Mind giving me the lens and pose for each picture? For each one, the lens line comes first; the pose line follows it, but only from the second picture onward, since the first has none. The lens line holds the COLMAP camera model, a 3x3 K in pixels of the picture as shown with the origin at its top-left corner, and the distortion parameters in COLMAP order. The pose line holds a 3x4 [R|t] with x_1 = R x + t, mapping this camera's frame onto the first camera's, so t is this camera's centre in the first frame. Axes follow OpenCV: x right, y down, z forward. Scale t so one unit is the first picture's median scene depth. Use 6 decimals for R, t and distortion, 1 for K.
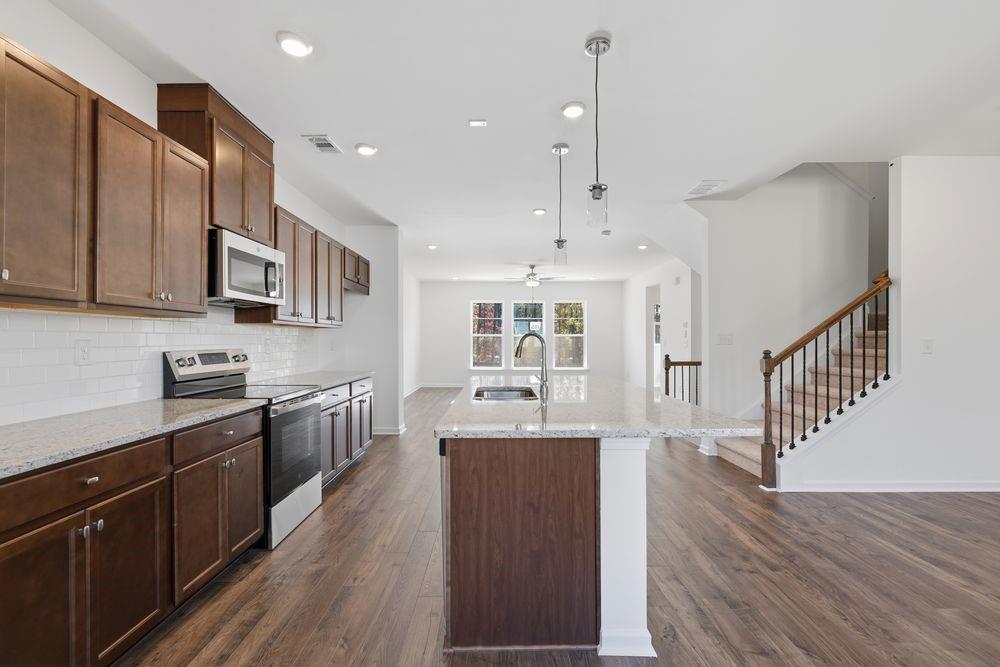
lens RADIAL K [[448.5, 0, 500.1], [0, 448.5, 339.8], [0, 0, 1]] dist [-0.018468, 0.008714]
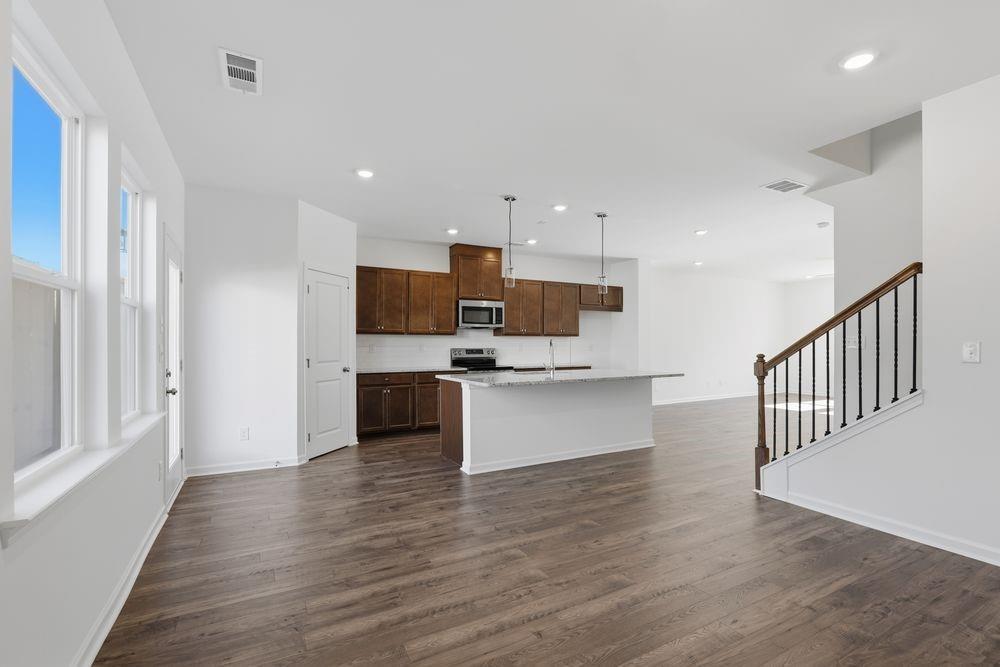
lens RADIAL K [[452.4, 0, 498.1], [0, 452.4, 341.6], [0, 0, 1]] dist [-0.008380, 0.000698]
pose [[0.468601, -0.004011, -0.883401, 1.250310], [0.000791, 0.999991, -0.004121, -0.000654], [0.883409, 0.001233, 0.468600, -0.005138]]
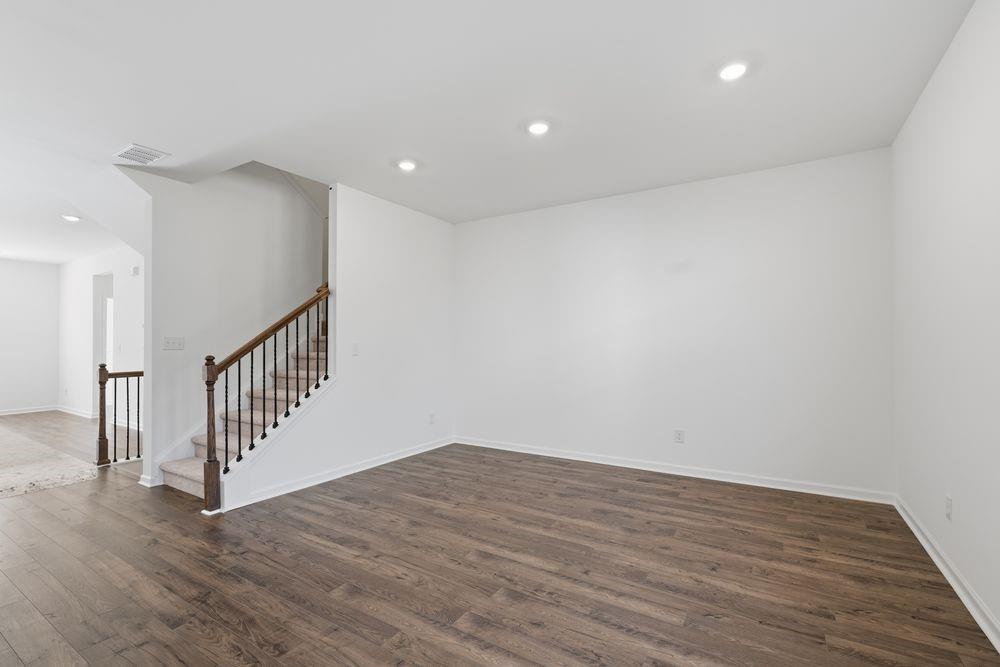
lens RADIAL K [[448.5, 0, 500.1], [0, 448.5, 339.8], [0, 0, 1]] dist [-0.018468, 0.008714]
pose [[0.535059, 0.005147, 0.844799, 0.161251], [0.003497, 0.999959, -0.008306, 0.000533], [-0.844807, 0.007398, 0.535019, 0.036832]]
